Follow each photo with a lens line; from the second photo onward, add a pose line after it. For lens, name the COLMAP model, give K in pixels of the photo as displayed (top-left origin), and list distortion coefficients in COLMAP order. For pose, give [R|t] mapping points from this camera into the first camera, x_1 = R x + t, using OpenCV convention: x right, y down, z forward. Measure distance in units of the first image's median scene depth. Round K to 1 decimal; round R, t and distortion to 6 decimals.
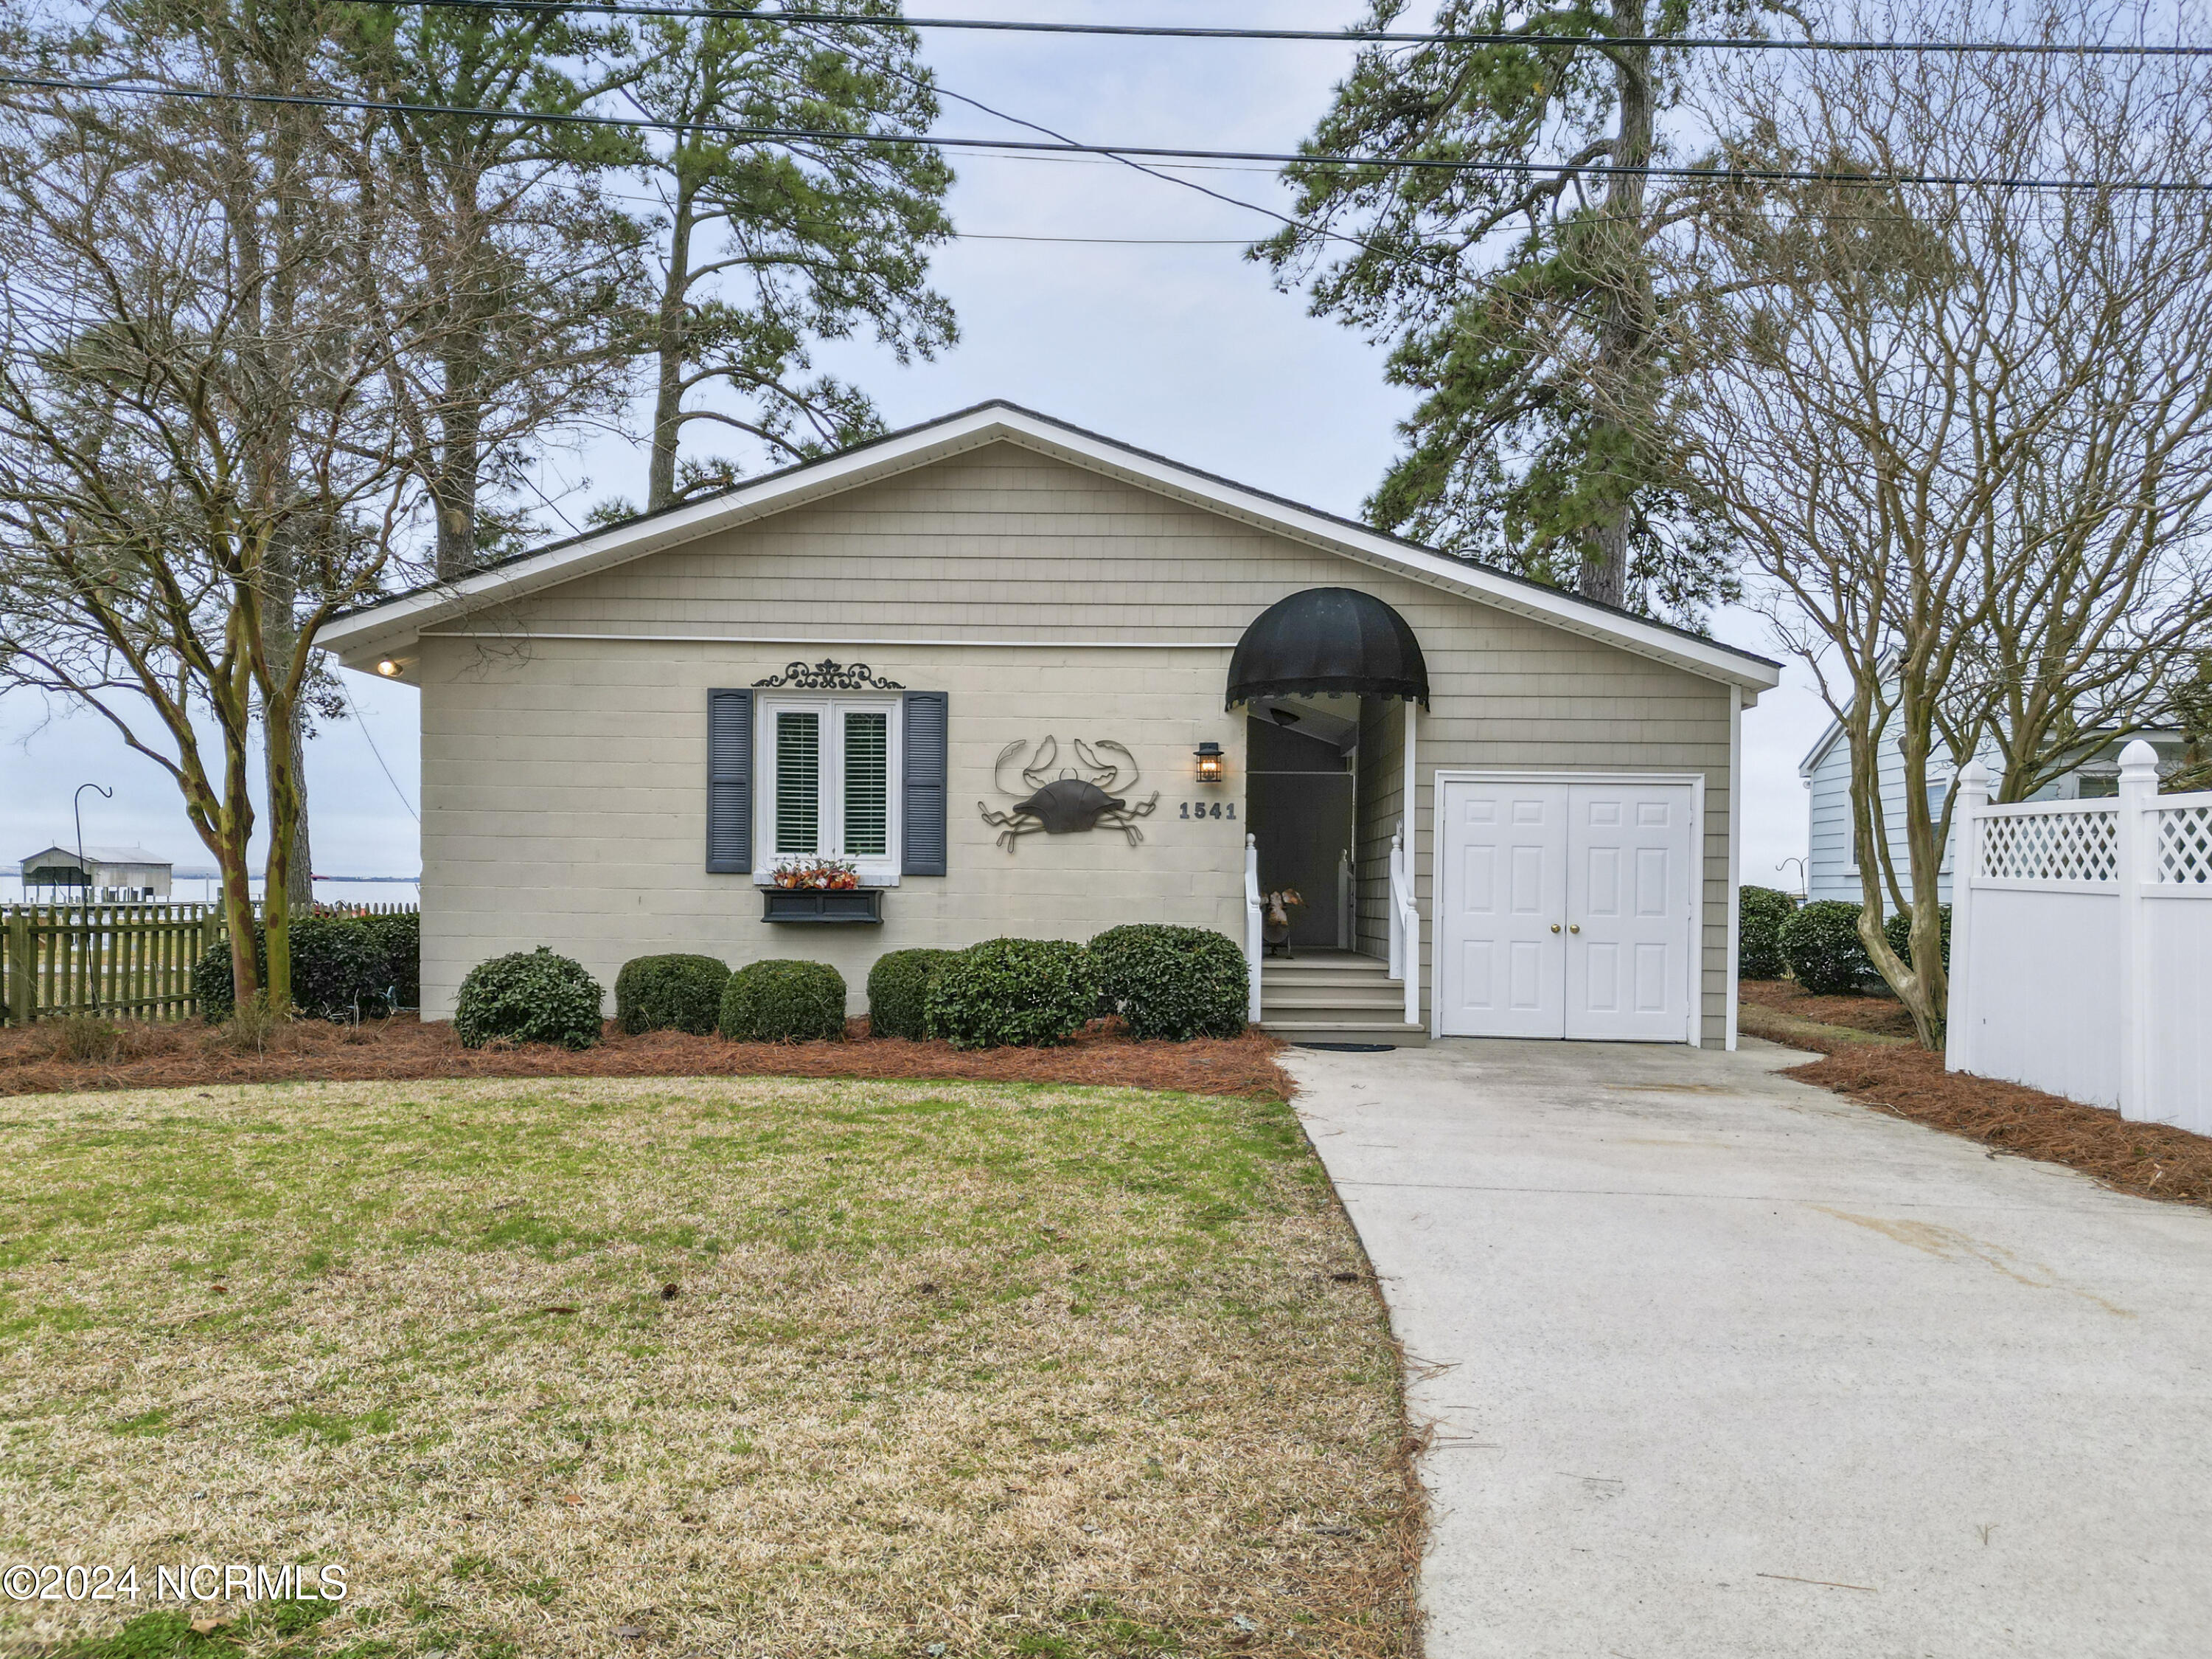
lens RADIAL K [[1739.4, 0, 1107.7], [0, 1739.4, 820.4], [0, 0, 1]] dist [0.055354, -0.026833]
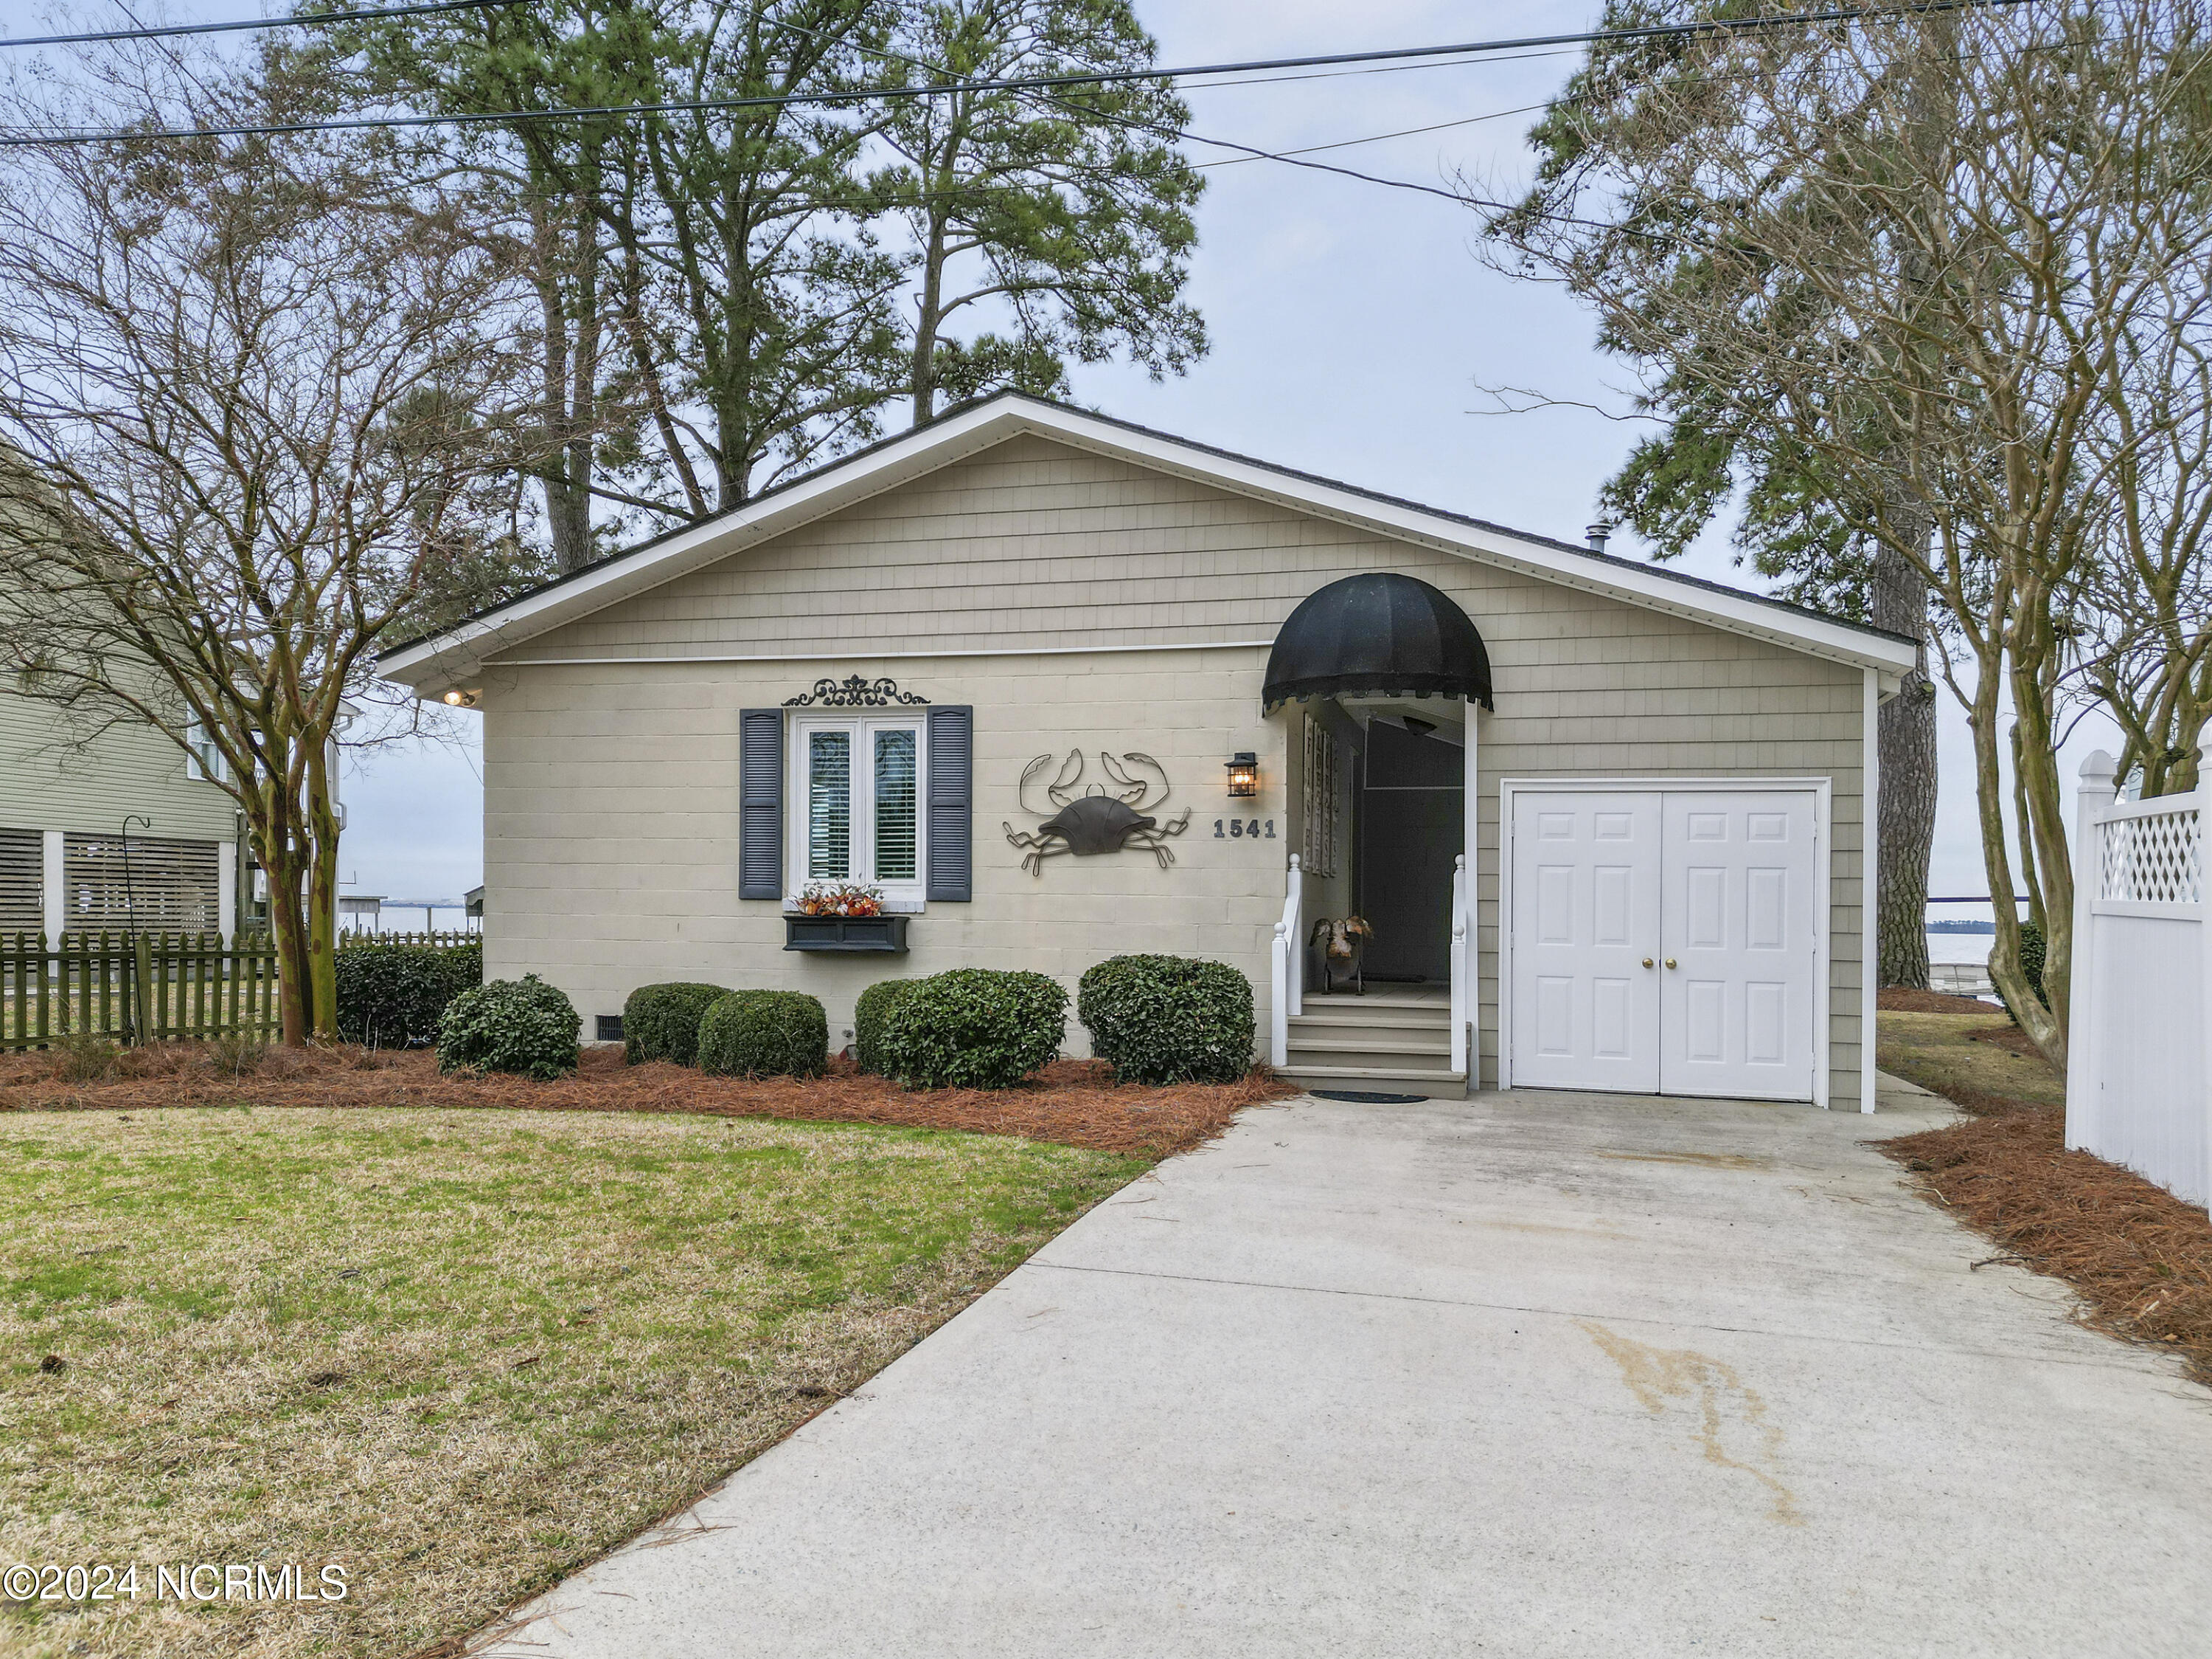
lens RADIAL K [[1739.4, 0, 1112.5], [0, 1739.4, 834.0], [0, 0, 1]] dist [0.055354, -0.026833]
pose [[0.969734, -0.011261, -0.243904, 0.210088], [0.008660, 0.999894, -0.011733, 0.007030], [0.244010, 0.009266, 0.969728, 0.112590]]
